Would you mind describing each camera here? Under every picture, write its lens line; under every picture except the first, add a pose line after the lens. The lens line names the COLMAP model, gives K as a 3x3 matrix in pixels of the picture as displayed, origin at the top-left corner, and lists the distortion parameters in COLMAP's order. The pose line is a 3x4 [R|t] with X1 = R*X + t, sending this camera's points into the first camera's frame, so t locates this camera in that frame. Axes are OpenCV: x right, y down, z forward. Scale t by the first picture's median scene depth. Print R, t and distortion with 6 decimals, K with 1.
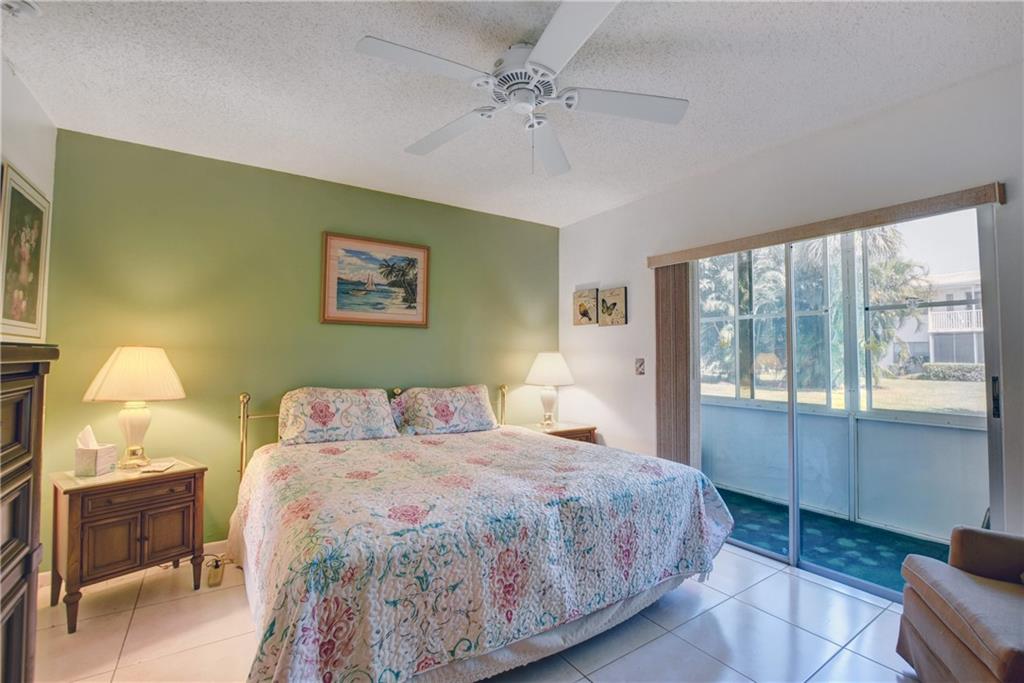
lens RADIAL K [[454.8, 0, 518.5], [0, 454.8, 341.0], [0, 0, 1]] dist [-0.028873, 0.001378]
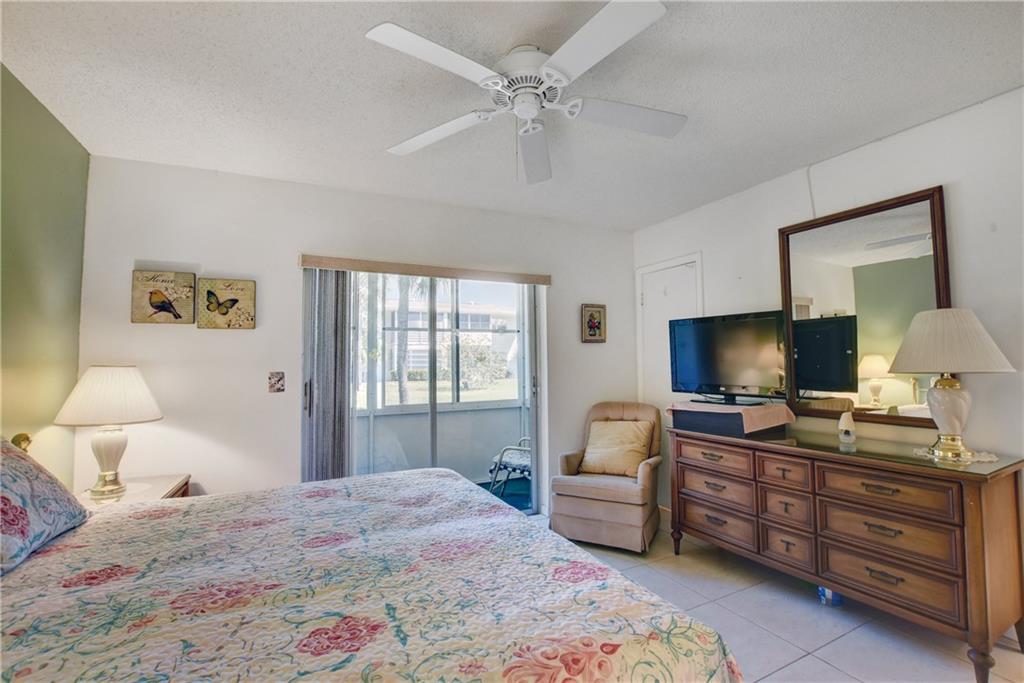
lens RADIAL K [[454.8, 0, 517.7], [0, 454.8, 340.8], [0, 0, 1]] dist [-0.028873, 0.001378]
pose [[0.131270, 0.039172, 0.990572, -0.504378], [-0.017243, 0.999158, -0.037226, 0.004762], [-0.991197, -0.012194, 0.131835, 0.485172]]
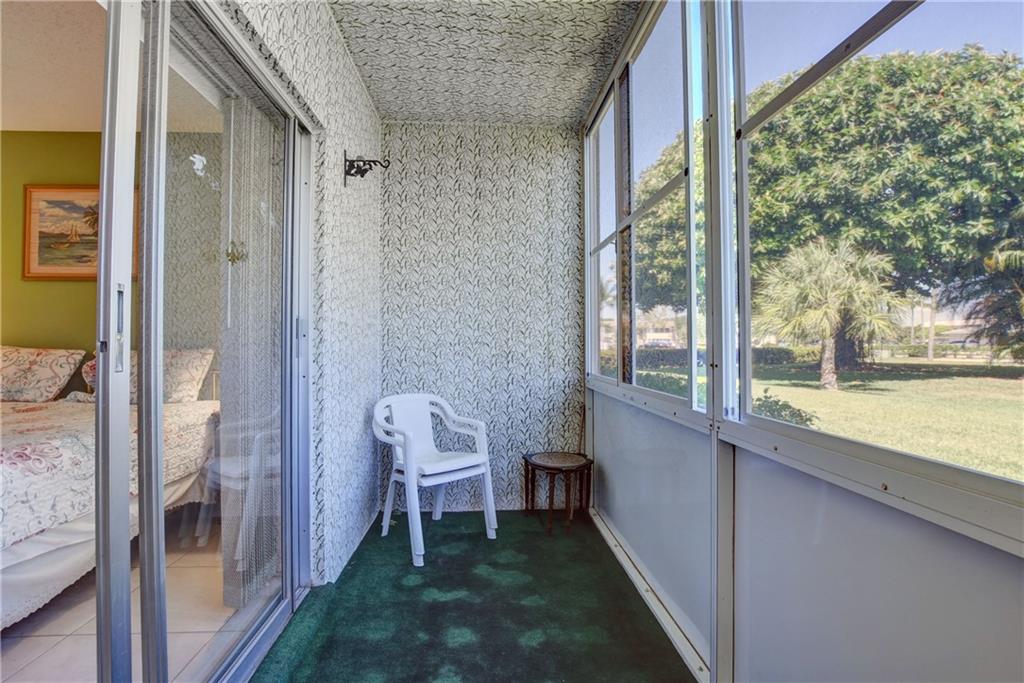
lens RADIAL K [[454.8, 0, 514.3], [0, 454.8, 338.4], [0, 0, 1]] dist [-0.028873, 0.001378]
pose [[0.869948, -0.014311, -0.492936, 0.873147], [0.022921, 0.999672, 0.011428, 0.091295], [0.492611, -0.021240, 0.869991, 0.651401]]
